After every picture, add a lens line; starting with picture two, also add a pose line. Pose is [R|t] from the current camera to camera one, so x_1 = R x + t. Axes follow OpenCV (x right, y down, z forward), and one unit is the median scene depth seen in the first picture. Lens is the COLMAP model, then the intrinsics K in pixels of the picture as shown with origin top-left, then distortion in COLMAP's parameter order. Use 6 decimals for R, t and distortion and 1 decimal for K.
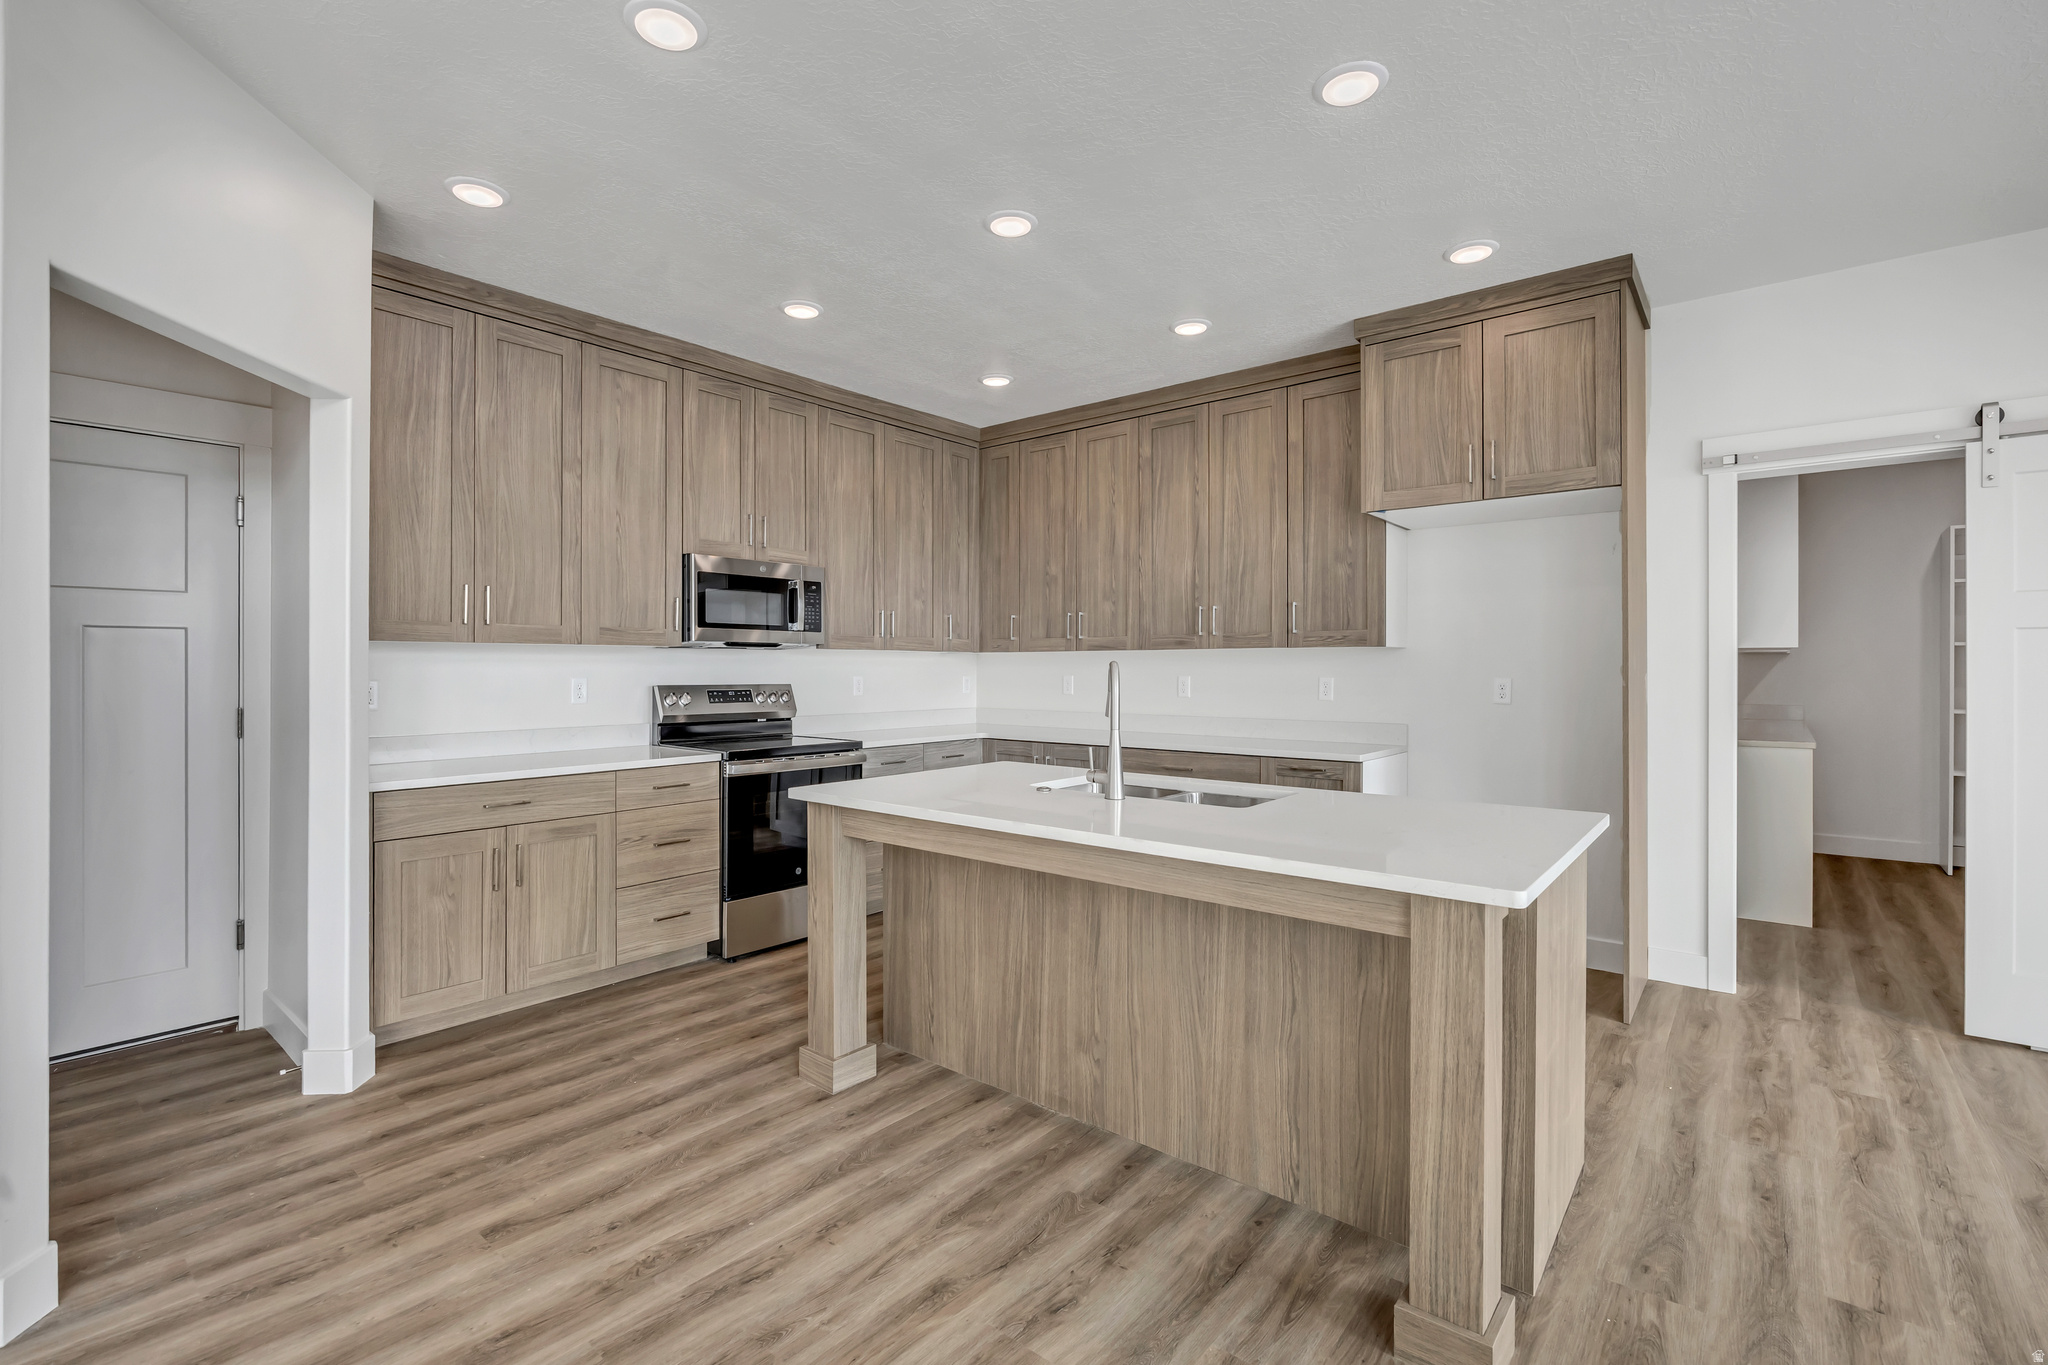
lens RADIAL K [[904.6, 0, 1019.4], [0, 904.6, 667.2], [0, 0, 1]] dist [-0.013918, -0.000163]
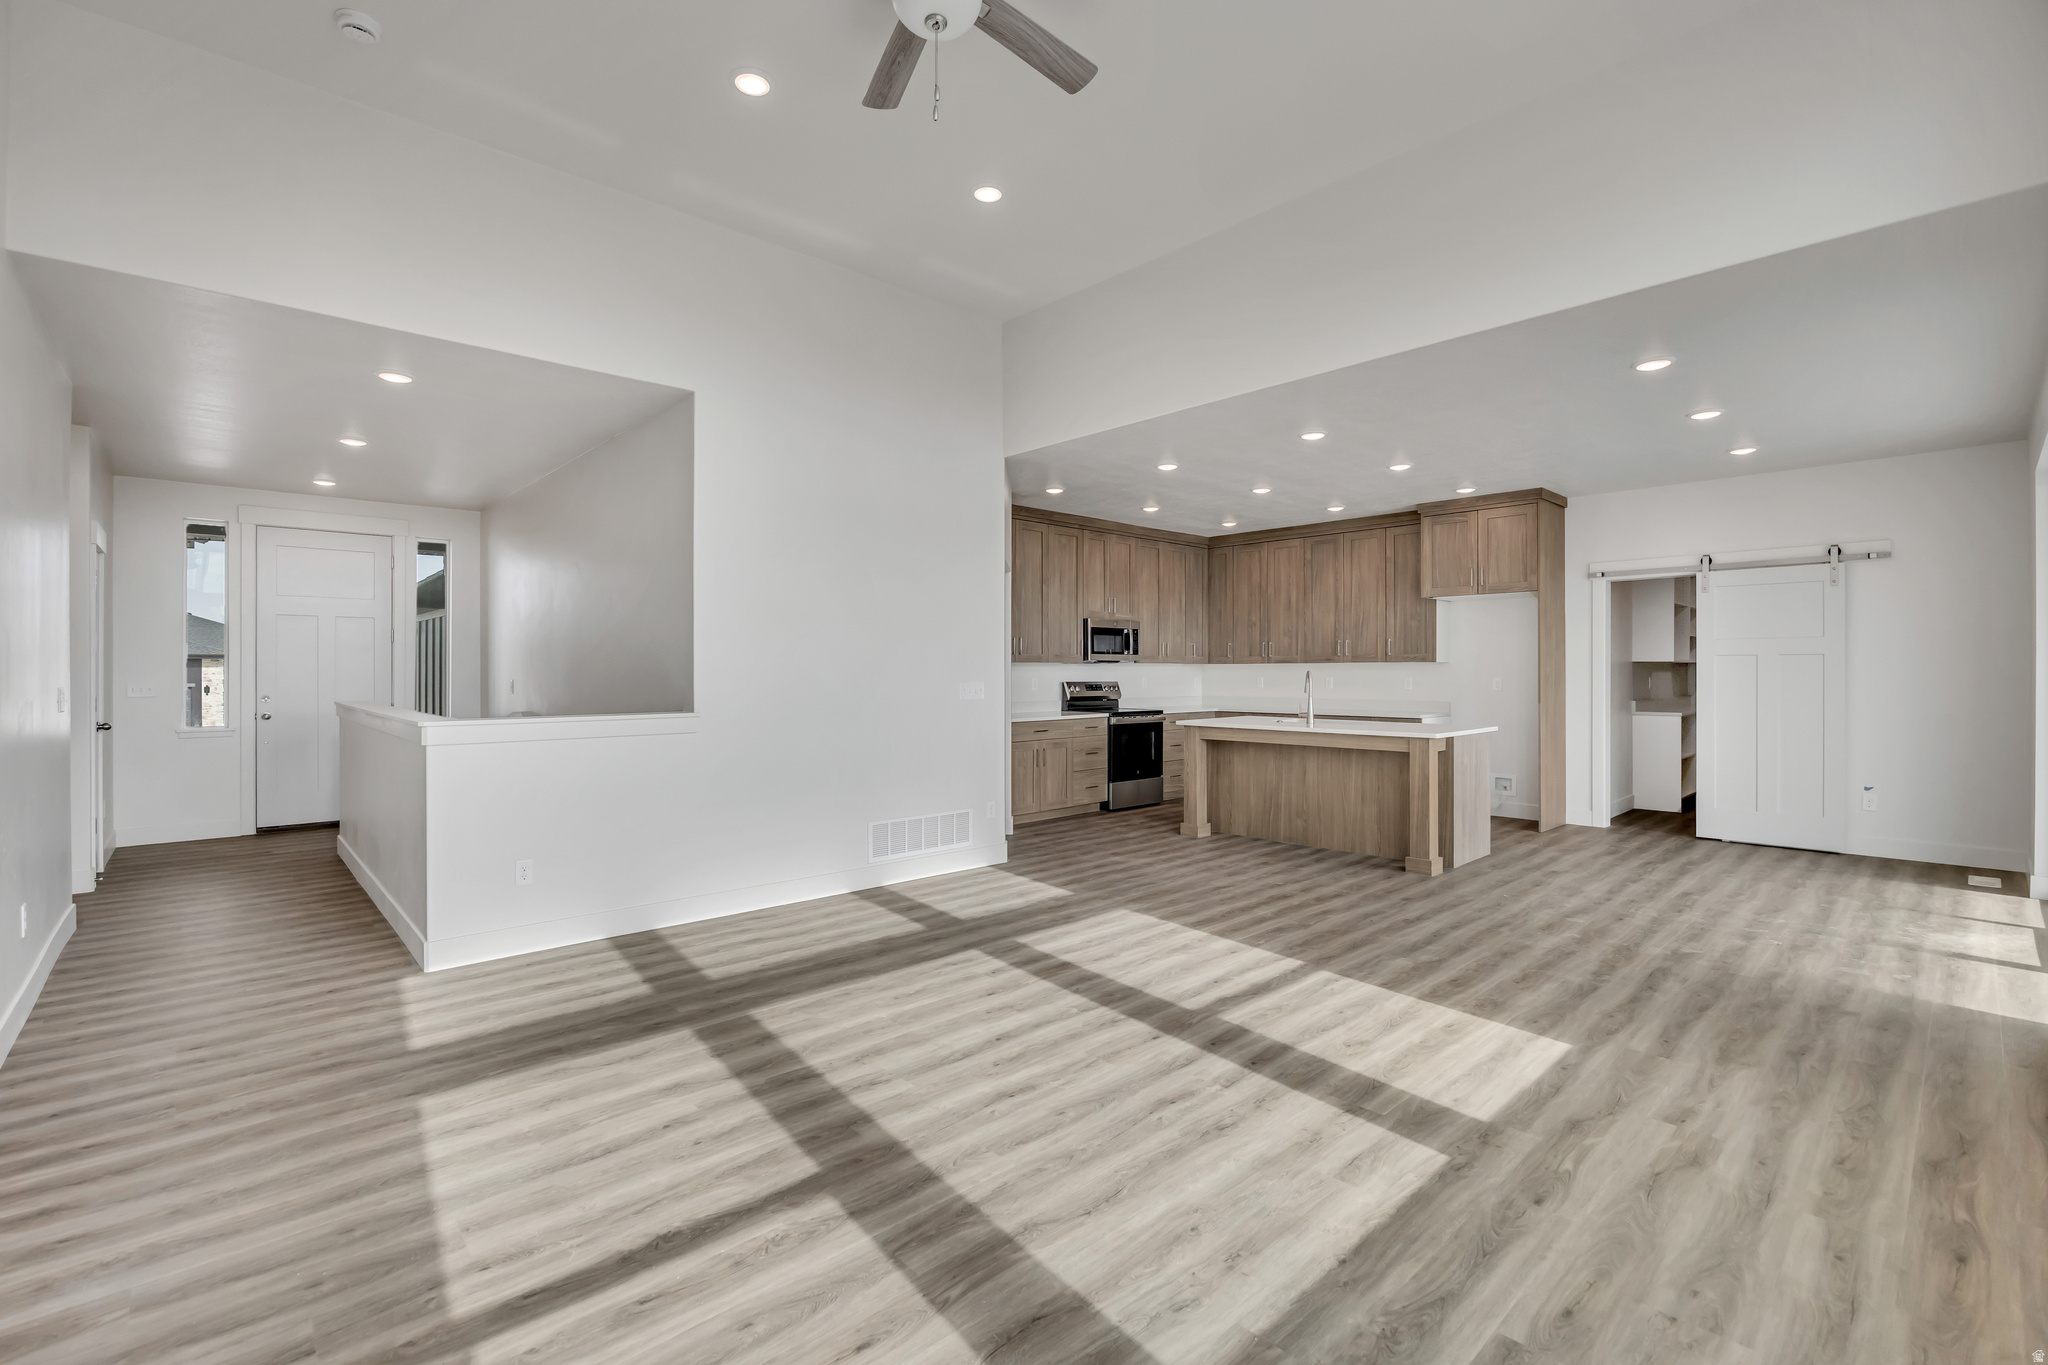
lens RADIAL K [[897.3, 0, 1029.2], [0, 897.3, 672.3], [0, 0, 1]] dist [-0.010521, -0.000004]
pose [[0.992919, -0.001501, -0.118787, -0.298118], [0.001888, 0.999993, 0.003153, -0.009947], [0.118782, -0.003355, 0.992915, -1.267956]]
